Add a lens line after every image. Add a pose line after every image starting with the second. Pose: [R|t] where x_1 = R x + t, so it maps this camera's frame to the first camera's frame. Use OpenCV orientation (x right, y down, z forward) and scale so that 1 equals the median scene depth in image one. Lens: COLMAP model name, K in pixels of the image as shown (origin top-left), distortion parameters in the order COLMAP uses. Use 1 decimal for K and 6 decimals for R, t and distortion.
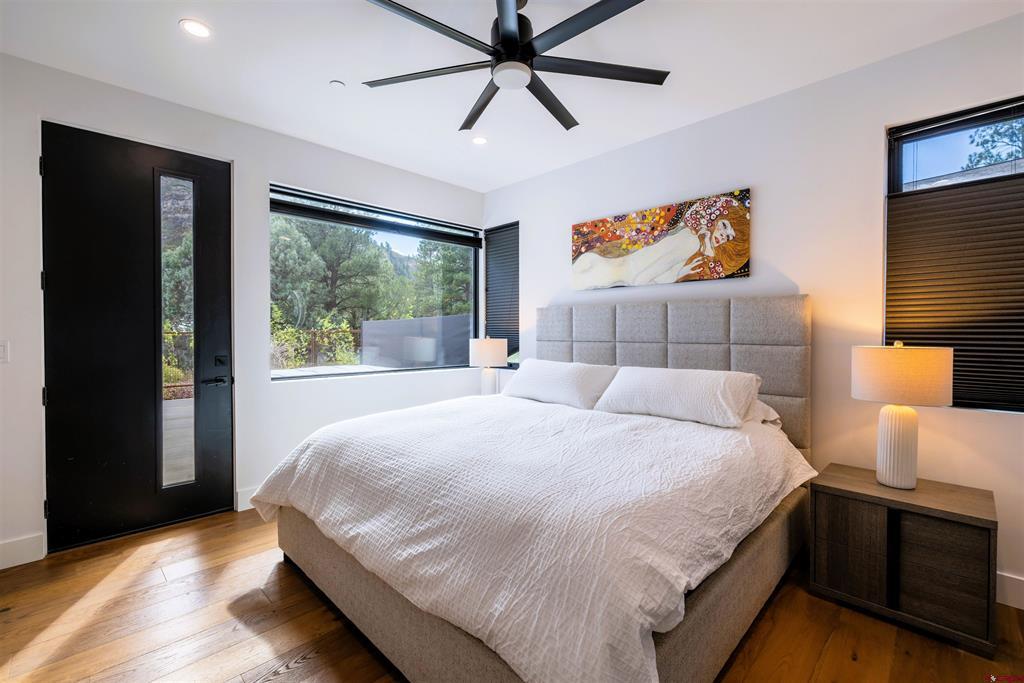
lens RADIAL K [[438.4, 0, 511.8], [0, 438.4, 340.4], [0, 0, 1]] dist [0.001505, -0.000590]
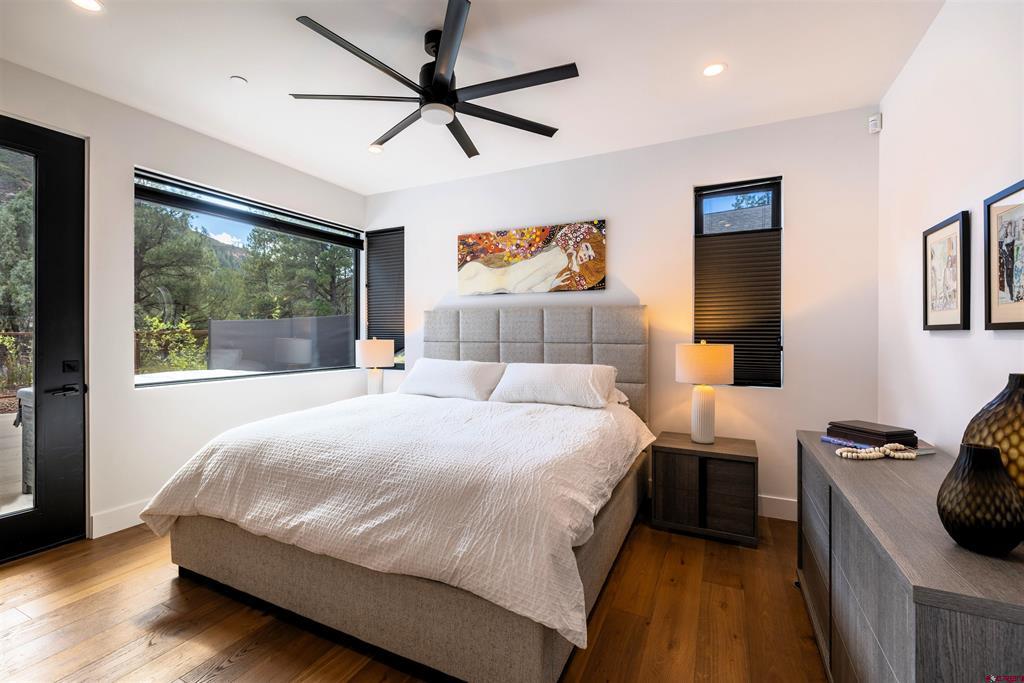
lens RADIAL K [[438.4, 0, 513.5], [0, 438.4, 337.2], [0, 0, 1]] dist [0.001505, -0.000590]
pose [[0.945094, -0.001738, 0.326795, -0.148560], [0.004767, 0.999953, -0.008470, 0.000881], [-0.326765, 0.009563, 0.945057, -0.127857]]
